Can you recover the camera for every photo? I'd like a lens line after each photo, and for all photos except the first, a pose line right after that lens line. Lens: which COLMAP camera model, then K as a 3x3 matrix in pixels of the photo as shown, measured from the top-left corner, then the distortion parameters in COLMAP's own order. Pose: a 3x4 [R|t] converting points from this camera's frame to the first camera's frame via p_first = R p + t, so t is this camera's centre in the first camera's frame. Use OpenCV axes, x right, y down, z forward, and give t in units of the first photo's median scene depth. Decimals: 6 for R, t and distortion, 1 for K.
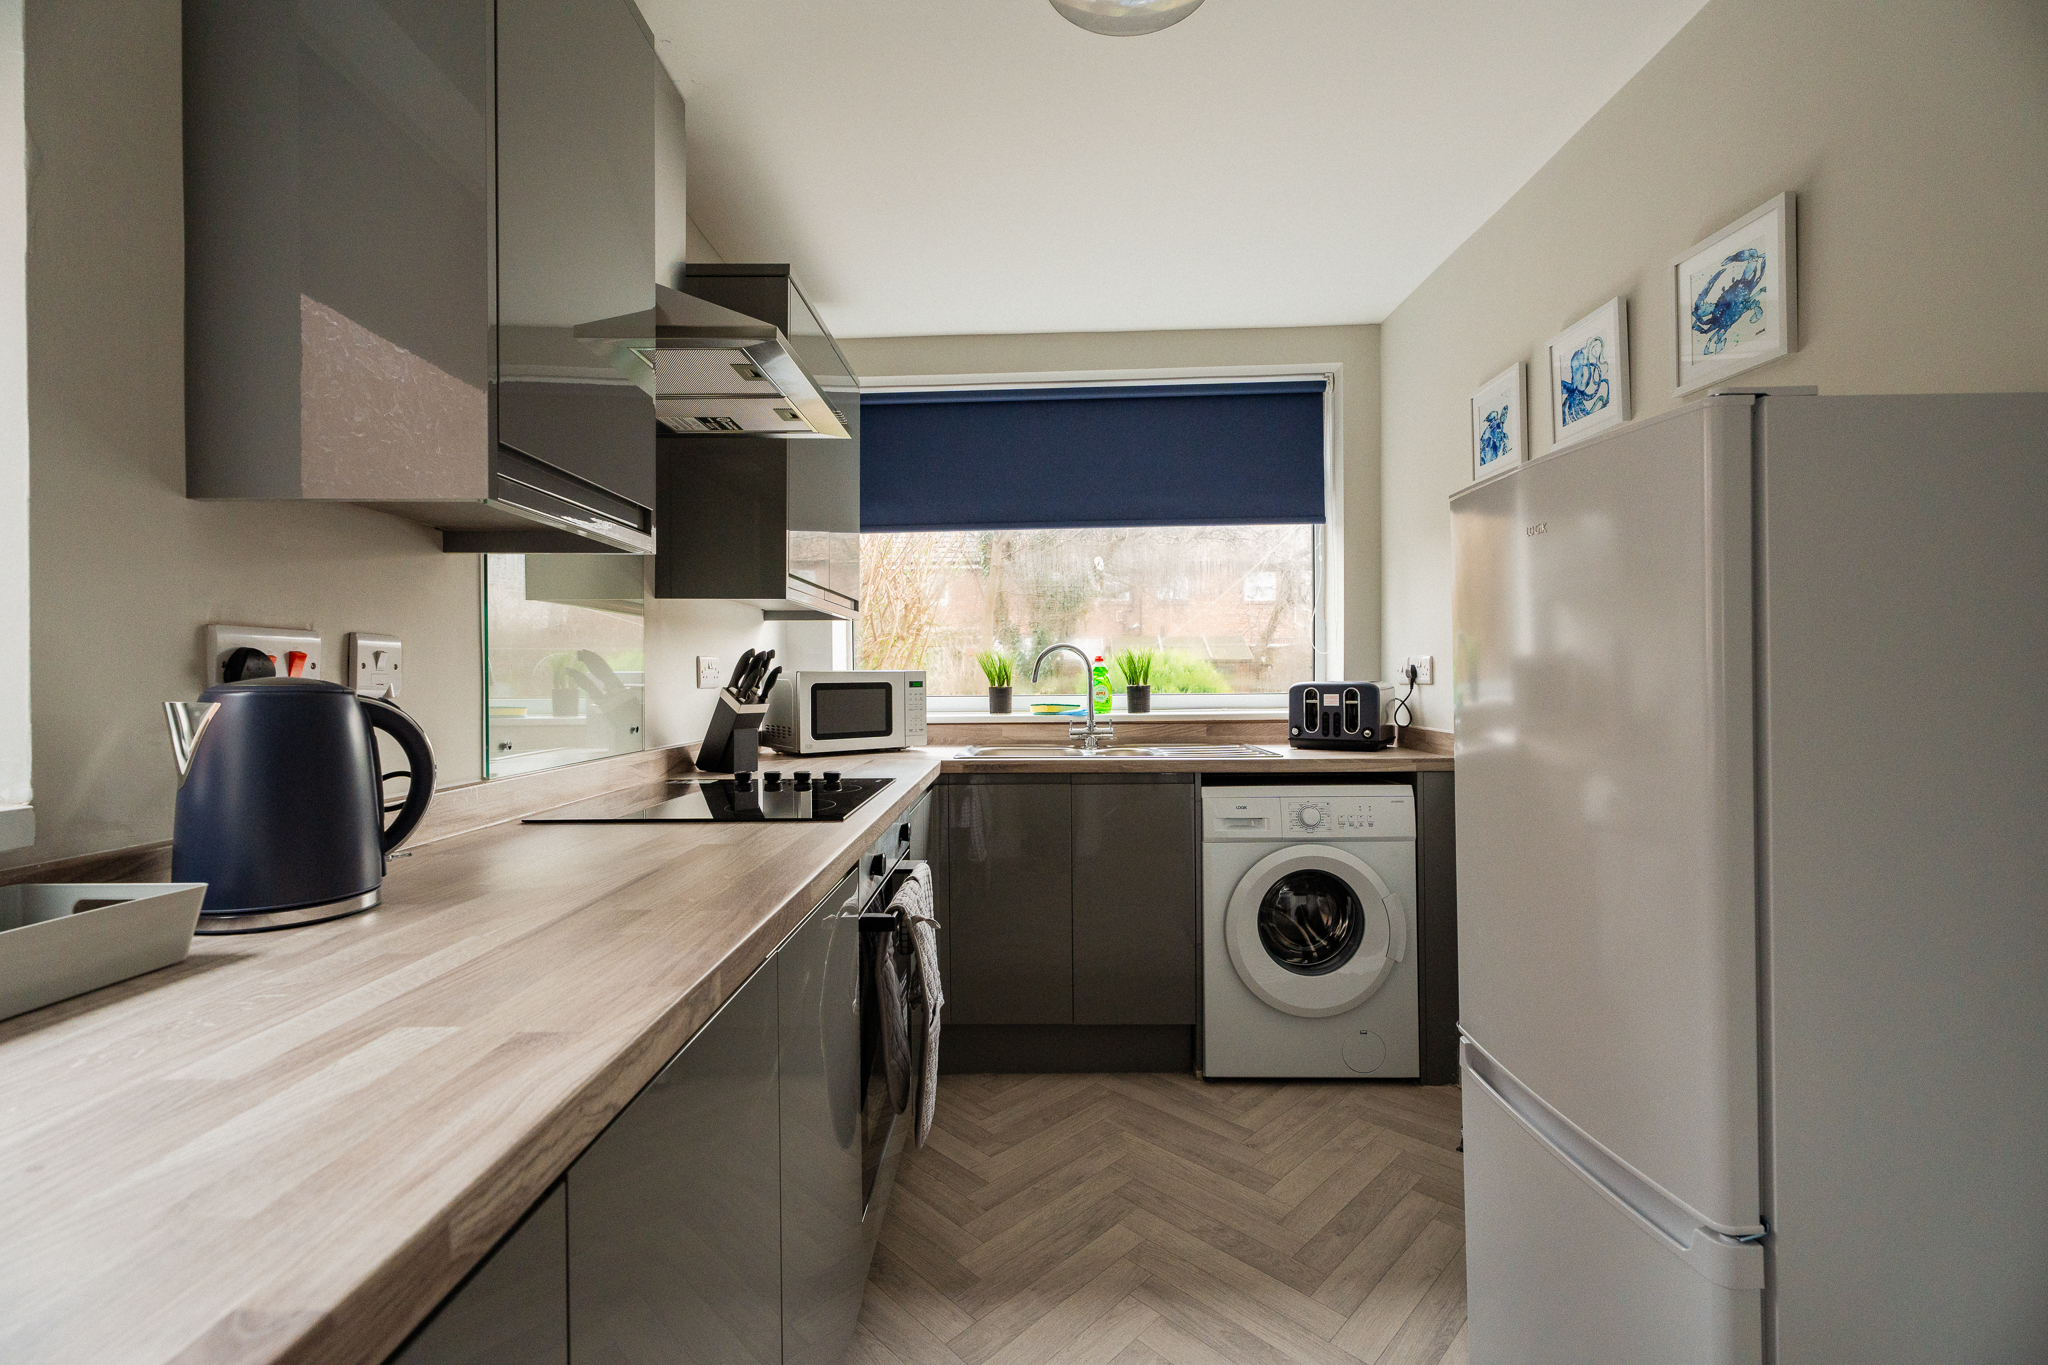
lens RADIAL K [[917.0, 0, 1026.3], [0, 917.0, 679.1], [0, 0, 1]] dist [0.000670, 0.001628]
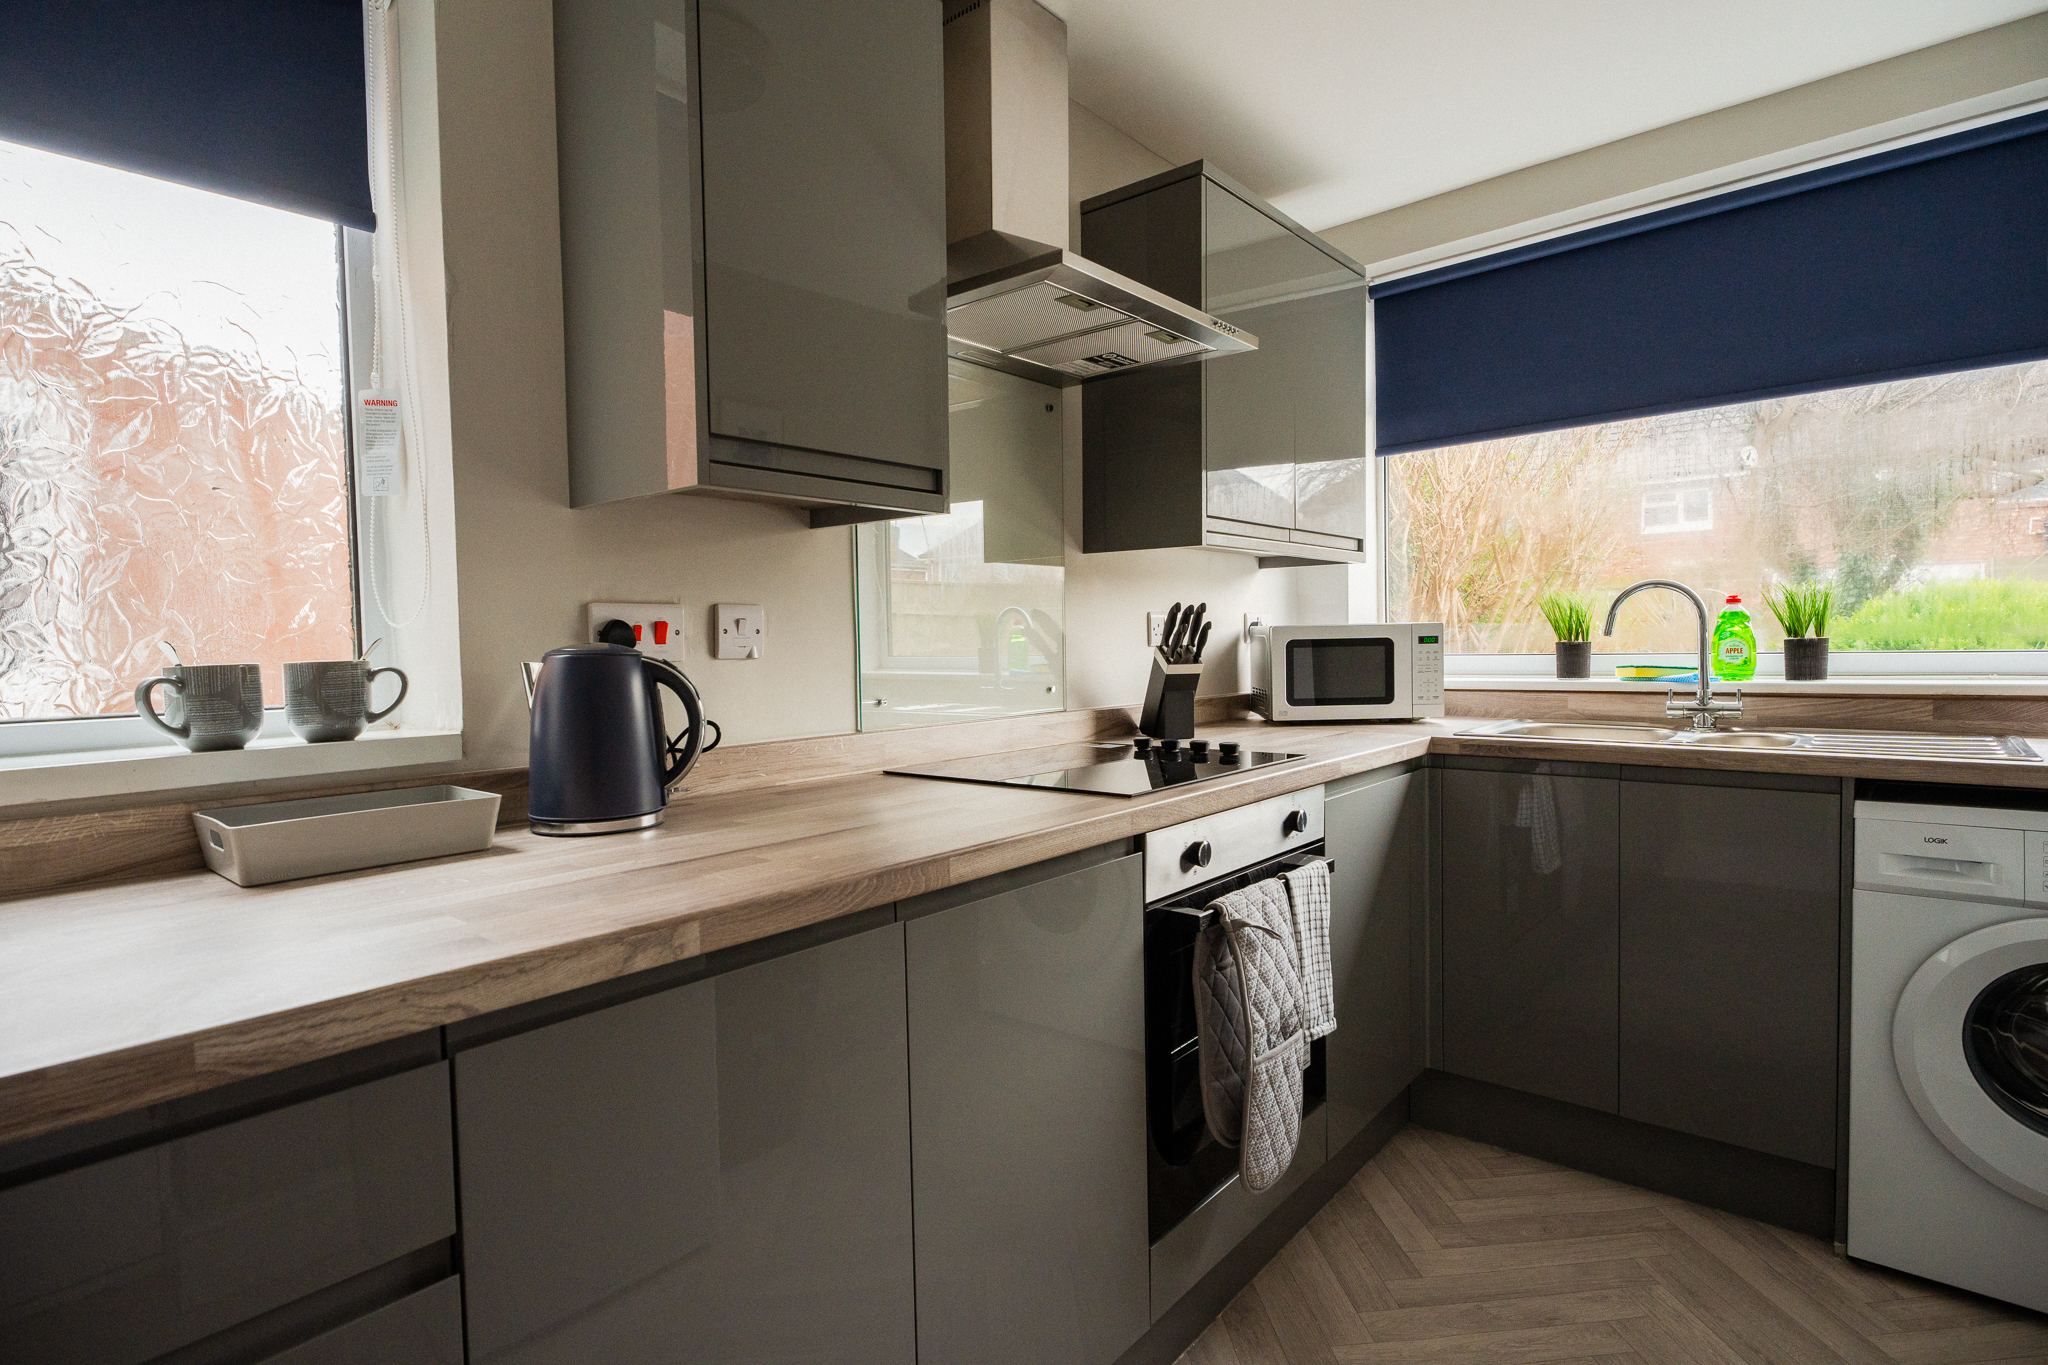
lens RADIAL K [[1035.2, 0, 1024.0], [0, 1035.2, 679.4], [0, 0, 1]] dist [-0.007458, 0.002032]
pose [[0.764553, 0.014900, -0.644388, 0.225589], [0.013243, 0.999159, 0.038815, 0.000542], [0.644424, -0.038210, 0.763713, 0.110650]]
